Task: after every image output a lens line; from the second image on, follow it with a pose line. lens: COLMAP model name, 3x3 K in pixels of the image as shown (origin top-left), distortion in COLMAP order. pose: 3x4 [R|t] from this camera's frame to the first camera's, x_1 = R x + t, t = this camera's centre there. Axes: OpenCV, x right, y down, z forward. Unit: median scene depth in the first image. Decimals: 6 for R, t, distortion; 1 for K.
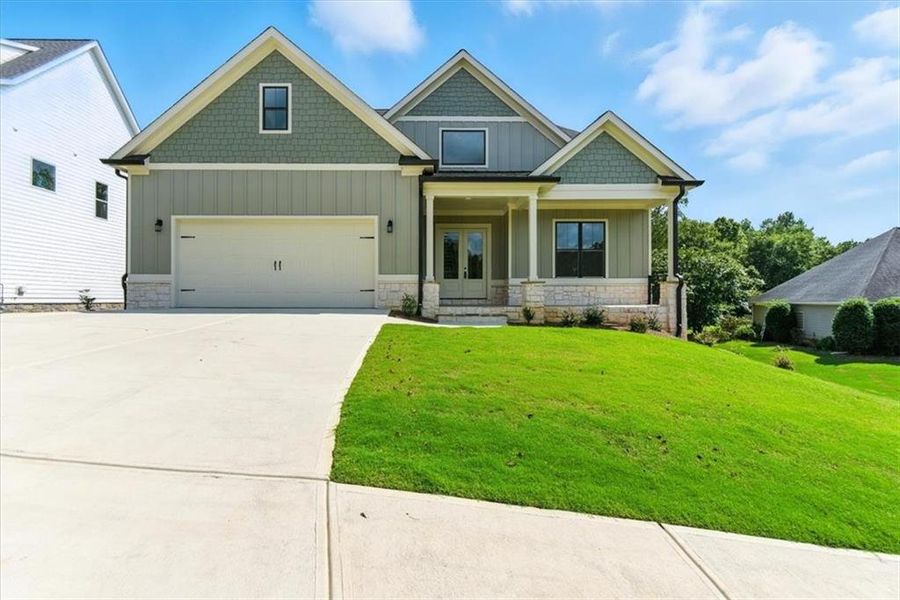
lens RADIAL K [[406.7, 0, 446.5], [0, 406.7, 295.4], [0, 0, 1]] dist [0.001957, -0.000025]
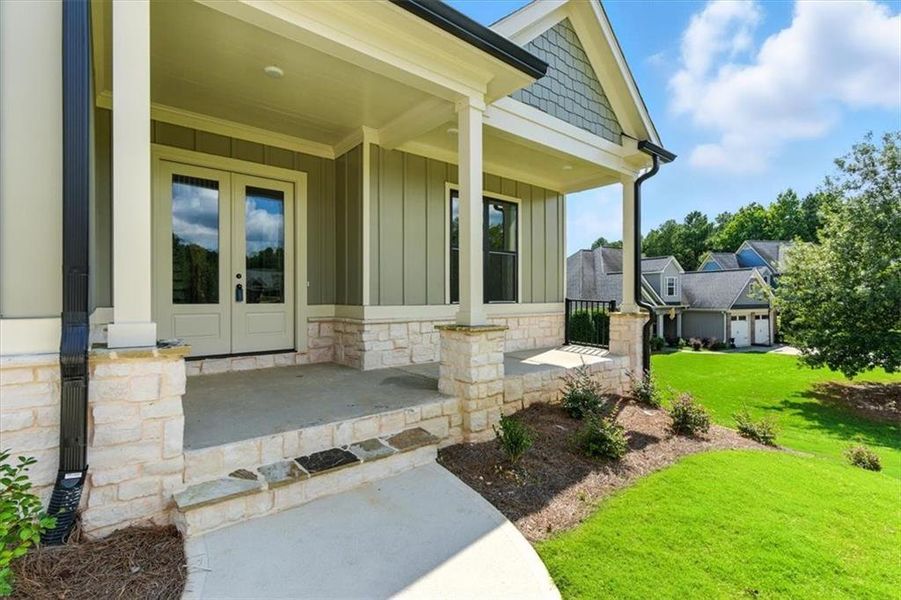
lens RADIAL K [[407.1, 0, 447.0], [0, 407.1, 295.4], [0, 0, 1]] dist [0.001957, -0.000025]
pose [[0.791428, 0.004309, 0.611247, -0.040982], [-0.010487, 0.999924, 0.006530, -0.065575], [-0.611172, -0.011579, 0.791413, 0.720821]]
